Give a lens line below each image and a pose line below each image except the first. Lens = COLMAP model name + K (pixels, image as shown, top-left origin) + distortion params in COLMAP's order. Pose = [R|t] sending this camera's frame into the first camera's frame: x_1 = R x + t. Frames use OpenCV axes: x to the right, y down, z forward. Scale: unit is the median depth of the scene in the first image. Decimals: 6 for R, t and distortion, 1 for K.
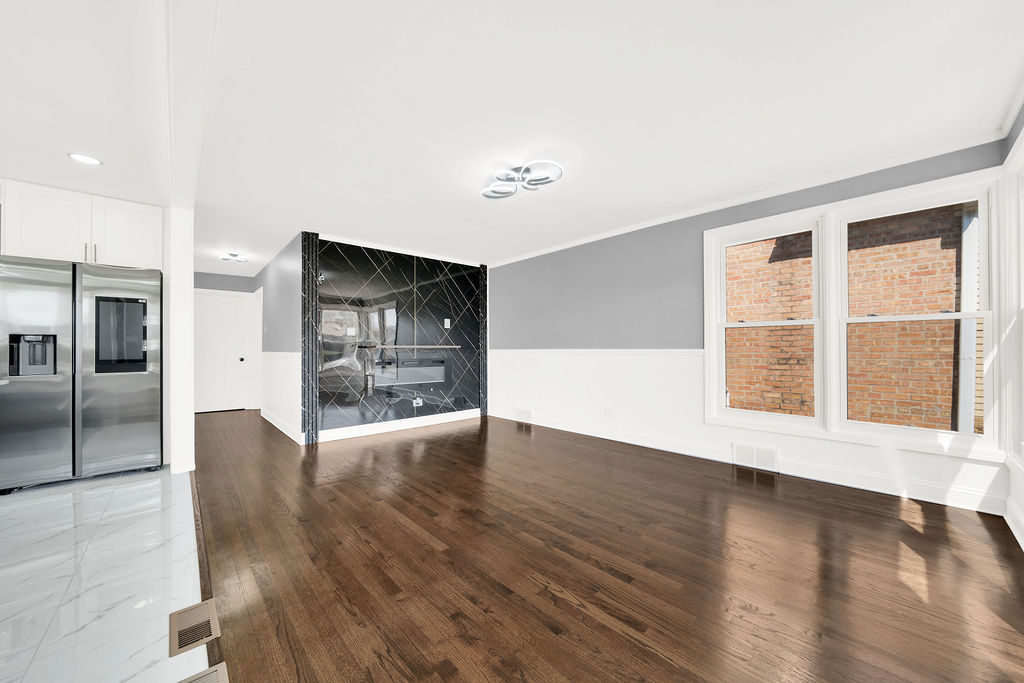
lens RADIAL K [[363.4, 0, 506.1], [0, 363.4, 344.6], [0, 0, 1]] dist [0.000121, -0.000012]
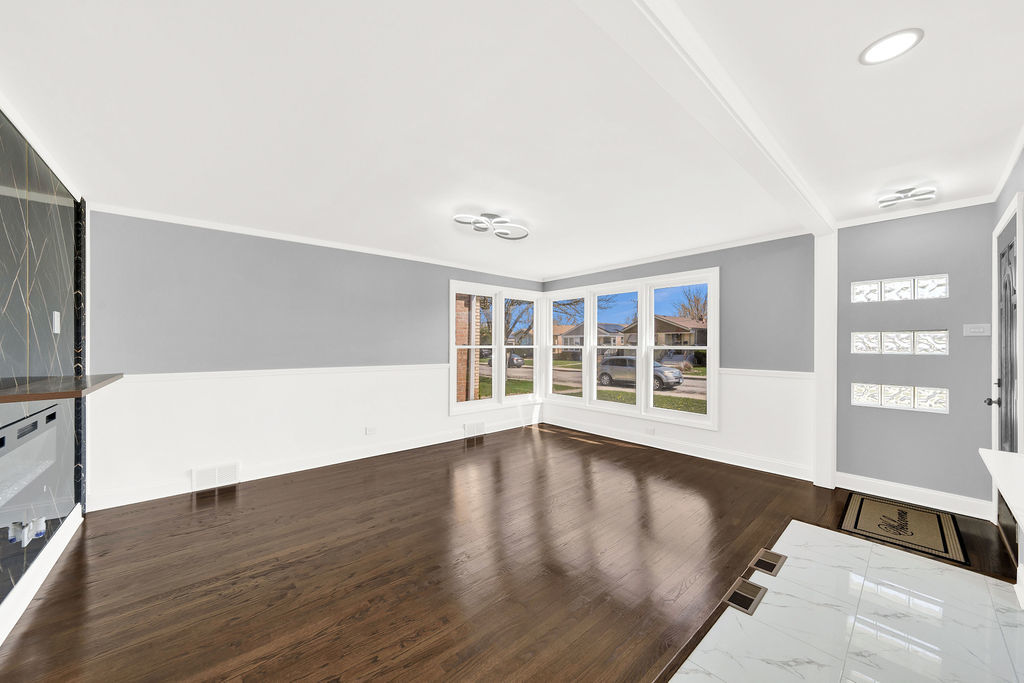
lens RADIAL K [[363.4, 0, 505.8], [0, 363.4, 351.1], [0, 0, 1]] dist [0.000121, -0.000012]
pose [[0.010540, 0.011551, 0.999878, -0.911096], [-0.001144, 0.999933, -0.011539, -0.030122], [-0.999944, -0.001022, 0.010553, 0.758054]]
